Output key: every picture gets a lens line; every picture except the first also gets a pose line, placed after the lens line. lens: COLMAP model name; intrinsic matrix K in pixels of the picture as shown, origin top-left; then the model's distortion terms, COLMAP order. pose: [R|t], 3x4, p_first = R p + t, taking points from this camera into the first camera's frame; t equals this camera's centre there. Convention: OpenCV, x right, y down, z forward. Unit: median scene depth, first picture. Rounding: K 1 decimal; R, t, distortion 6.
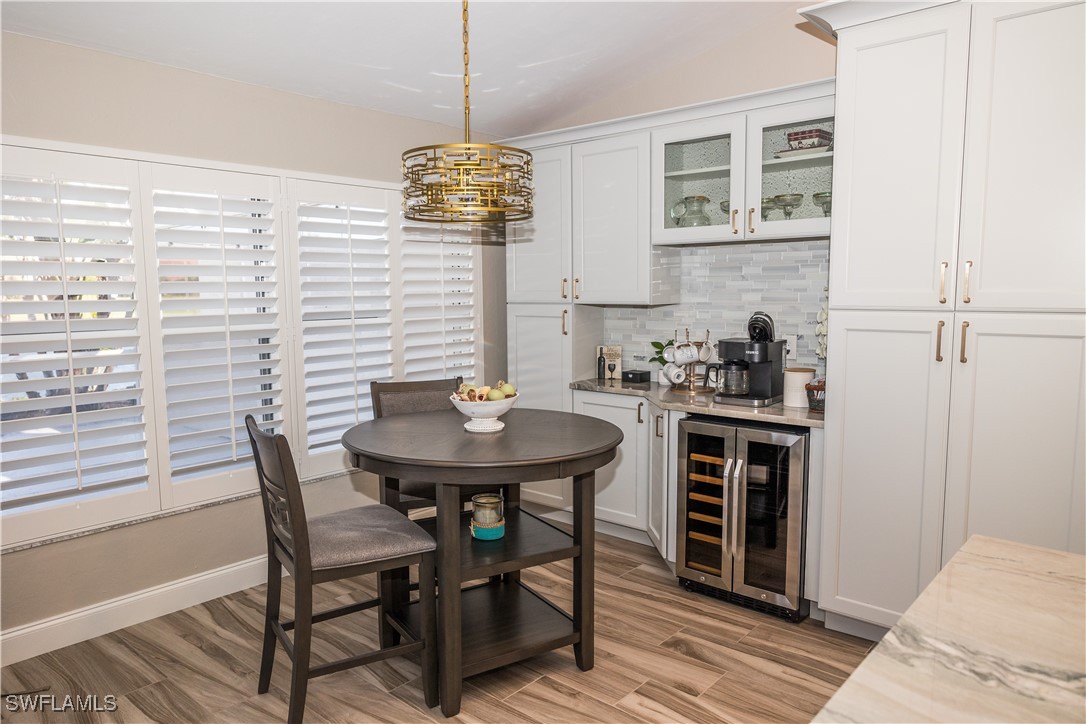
lens RADIAL K [[722.4, 0, 543.0], [0, 722.4, 362.0], [0, 0, 1]] dist [-0.001139, 0.004058]
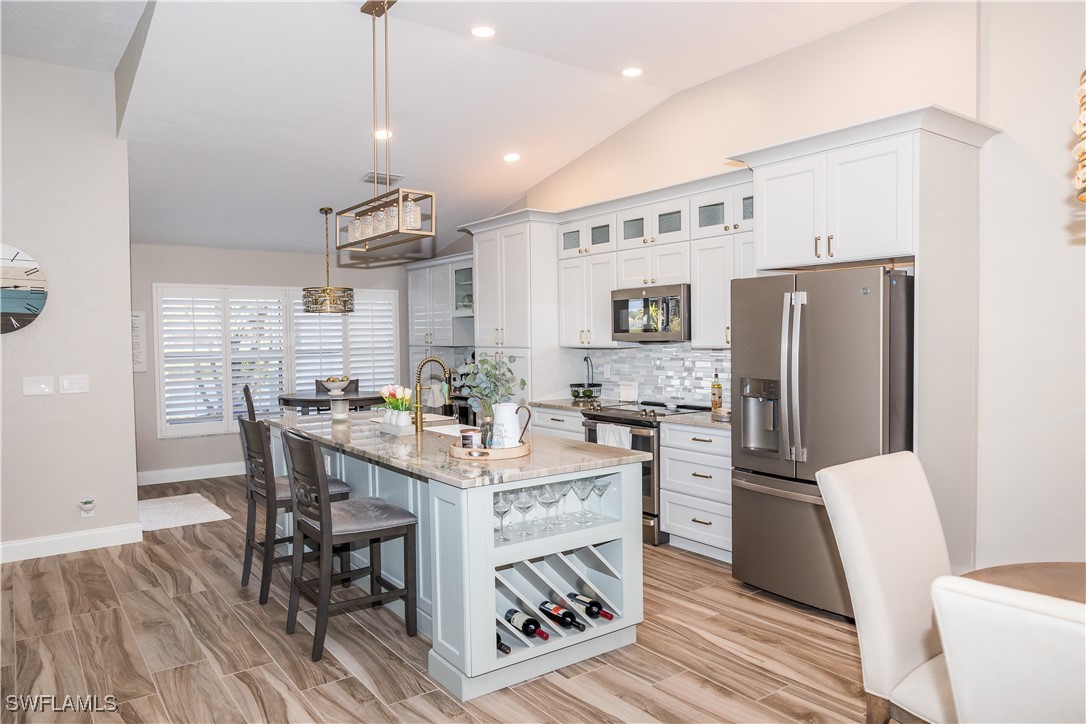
lens RADIAL K [[722.4, 0, 543.0], [0, 722.4, 362.0], [0, 0, 1]] dist [-0.001139, 0.004058]
pose [[0.977904, 0.001548, -0.209050, 0.941367], [-0.016342, 0.997479, -0.069060, 0.117704], [0.208416, 0.070950, 0.975463, -1.072204]]
